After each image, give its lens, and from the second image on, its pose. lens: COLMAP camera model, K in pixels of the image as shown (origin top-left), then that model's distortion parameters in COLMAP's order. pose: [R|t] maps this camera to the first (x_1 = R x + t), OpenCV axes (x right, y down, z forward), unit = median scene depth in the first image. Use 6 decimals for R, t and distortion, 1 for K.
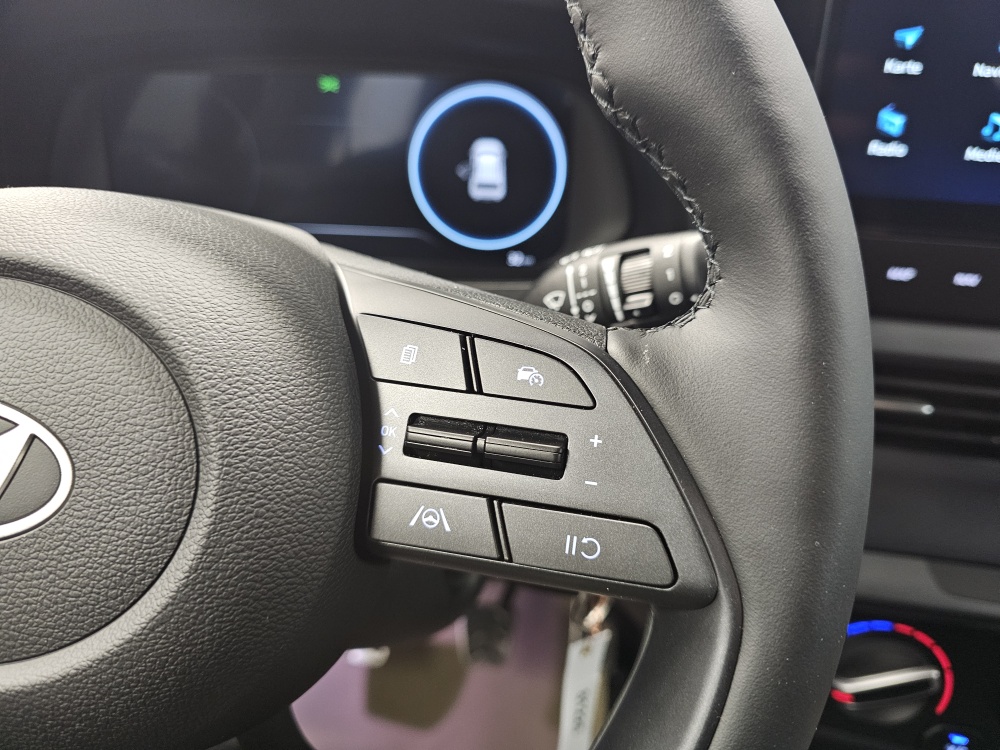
lens RADIAL K [[718.5, 0, 497.5], [0, 718.5, 362.5], [0, 0, 1]] dist [-0.034570, -0.001500]
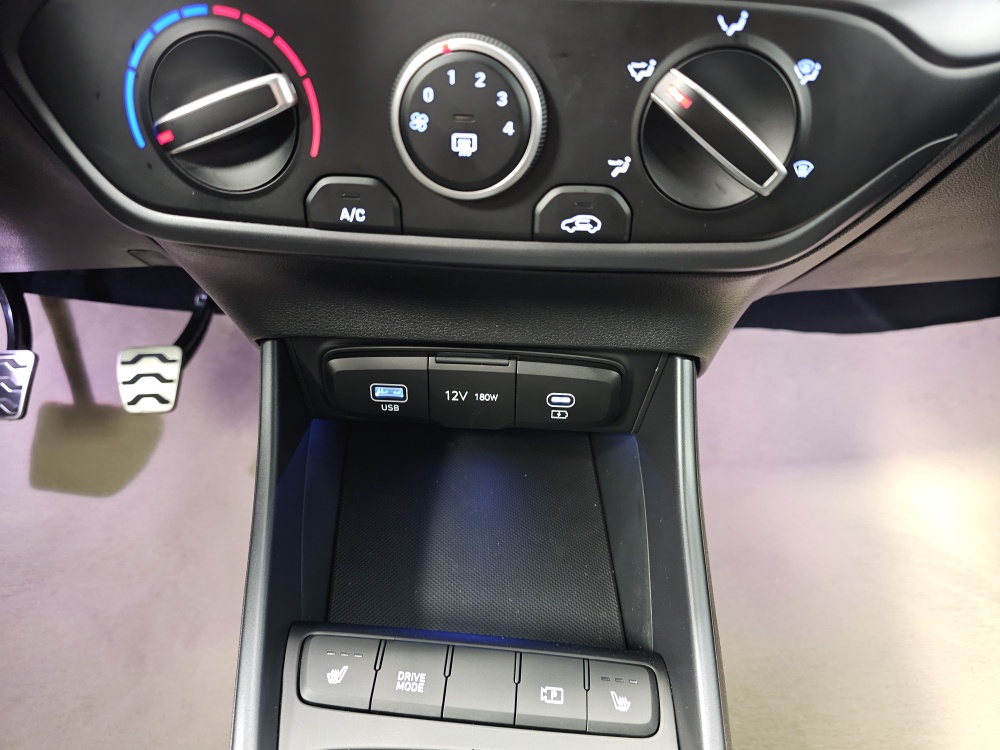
lens RADIAL K [[679.0, 0, 499.0], [0, 679.0, 370.0], [0, 0, 1]] dist [0.080976, -0.109970]
pose [[0.984885, -0.095924, 0.144222, 1.254006], [0.068108, 0.980046, 0.186736, 1.077374], [-0.159257, -0.174091, 0.971766, 0.499617]]
